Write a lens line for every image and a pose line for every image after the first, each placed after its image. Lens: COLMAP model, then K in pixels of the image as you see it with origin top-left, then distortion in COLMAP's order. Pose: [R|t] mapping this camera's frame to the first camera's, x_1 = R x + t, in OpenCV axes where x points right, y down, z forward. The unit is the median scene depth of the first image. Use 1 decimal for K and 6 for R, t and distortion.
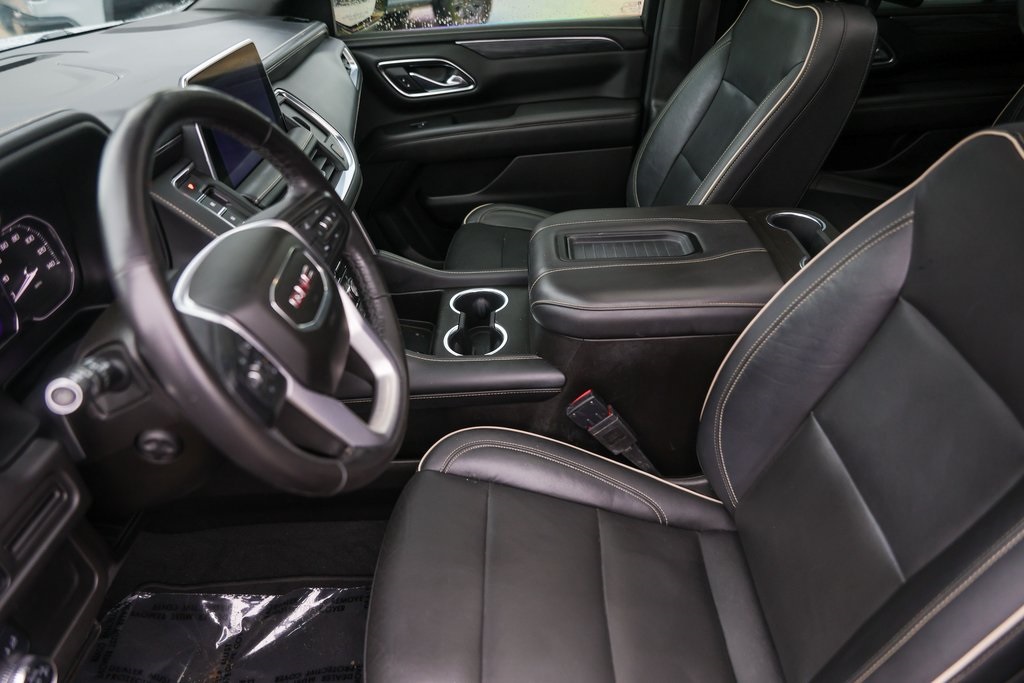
lens RADIAL K [[674.6, 0, 512.8], [0, 674.6, 338.6], [0, 0, 1]] dist [-0.022034, 0.008625]
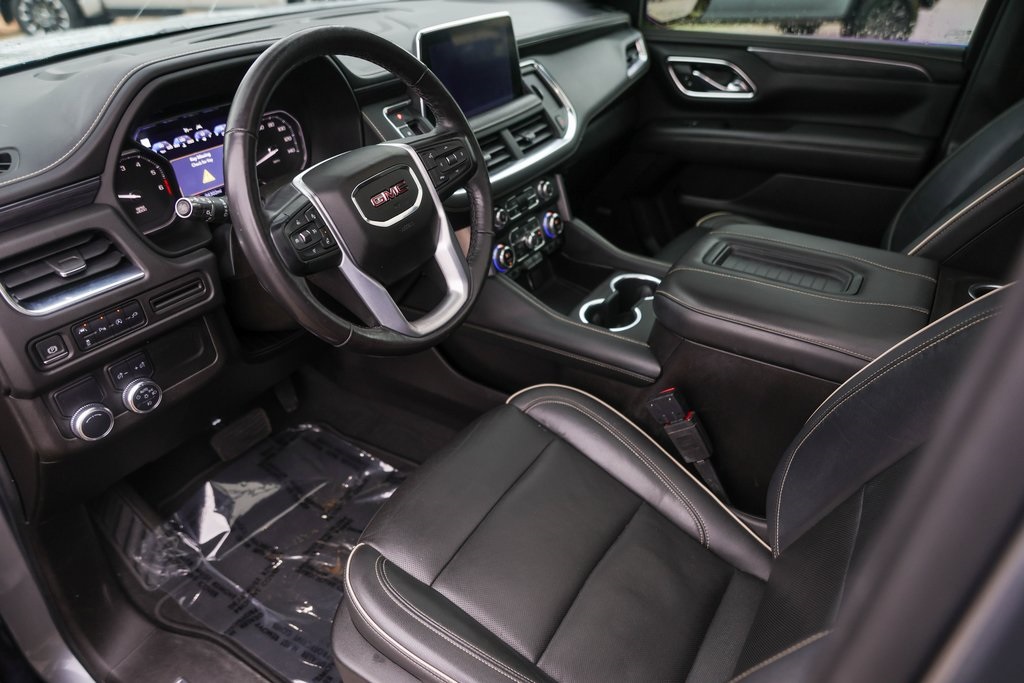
lens RADIAL K [[674.6, 0, 520.4], [0, 674.6, 338.4], [0, 0, 1]] dist [-0.022034, 0.008625]
pose [[0.847585, 0.313255, -0.428335, 0.313162], [-0.315972, 0.946407, 0.066895, 0.010326], [0.426334, 0.078643, 0.901141, -0.011392]]
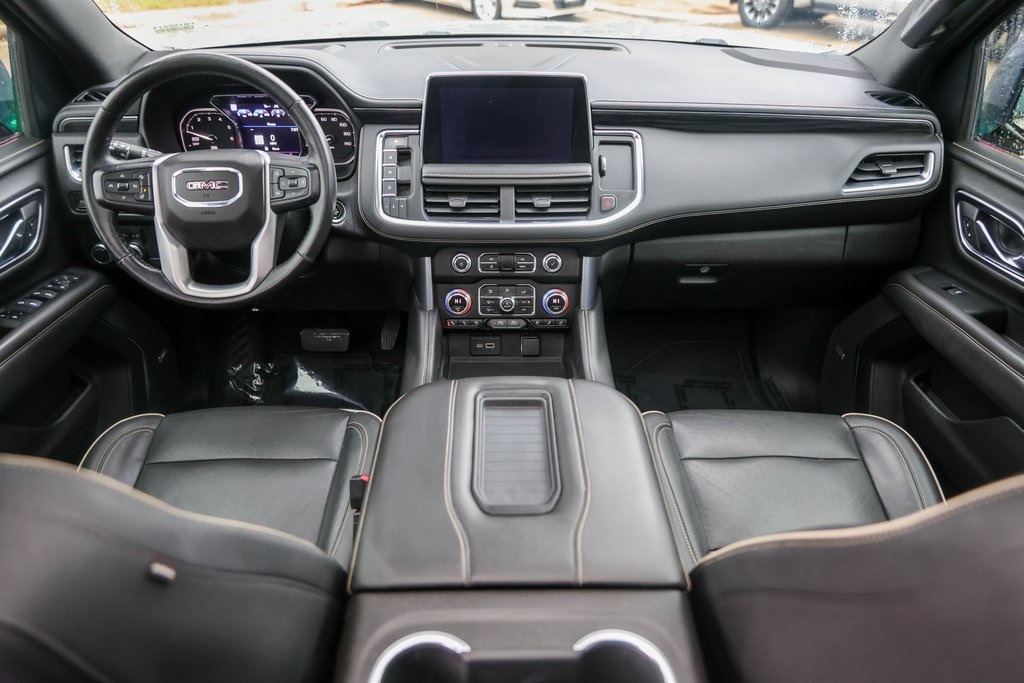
lens RADIAL K [[674.6, 0, 507.5], [0, 674.6, 338.0], [0, 0, 1]] dist [-0.022034, 0.008625]
pose [[0.028270, 0.575907, -0.817026, 0.746928], [-0.567099, 0.682325, 0.461336, -0.588687], [0.823165, 0.450292, 0.345885, 0.714376]]
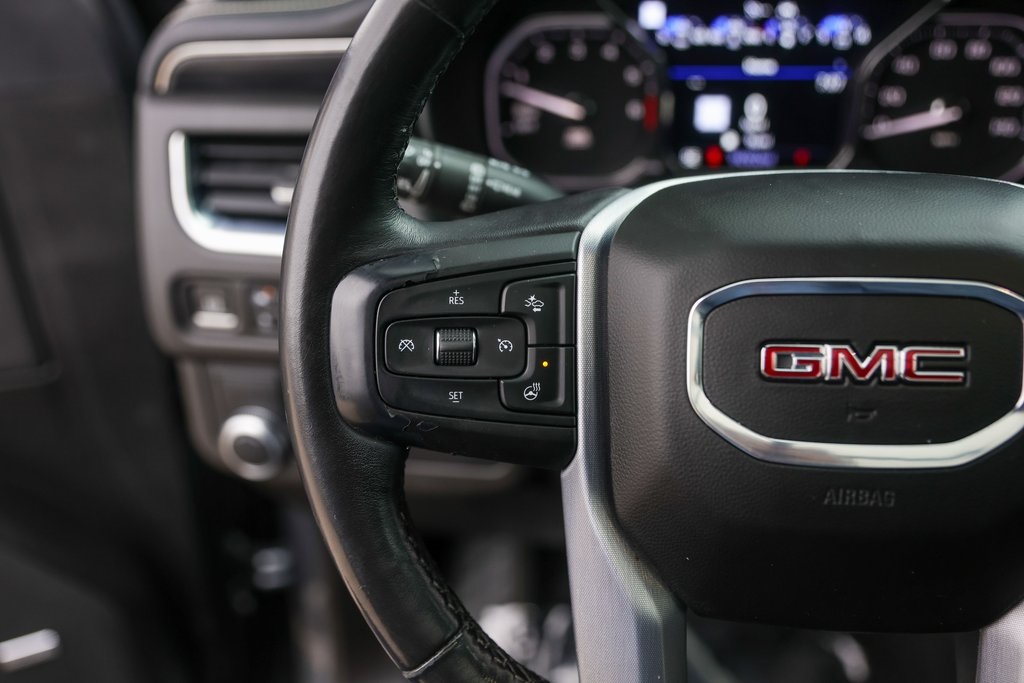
lens RADIAL K [[956.8, 0, 507.1], [0, 956.8, 338.6], [0, 0, 1]] dist [0.013482, 0.000000]
pose [[-0.146909, 0.547914, -0.823533, 0.064993], [-0.510143, 0.671329, 0.537654, -0.152715], [0.847450, 0.499106, 0.180890, 0.451870]]
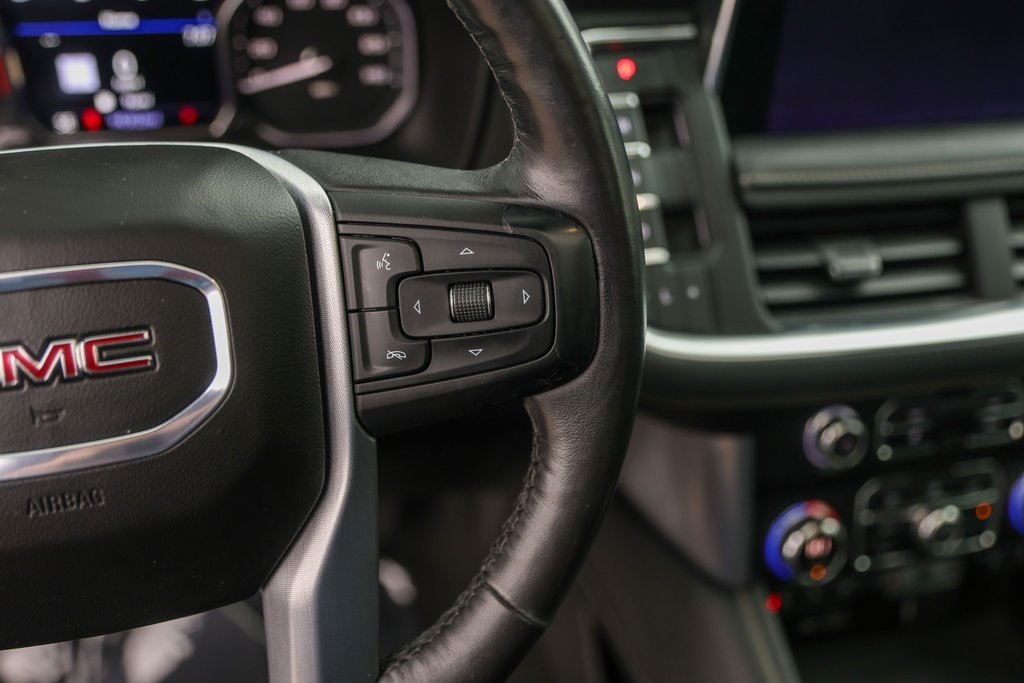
lens RADIAL K [[956.8, 0, 522.1], [0, 956.8, 339.7], [0, 0, 1]] dist [0.013482, 0.000000]
pose [[0.261085, 0.588185, -0.765424, 0.053379], [-0.584477, 0.727381, 0.359587, -0.226143], [0.768258, 0.353490, 0.533689, 0.554188]]
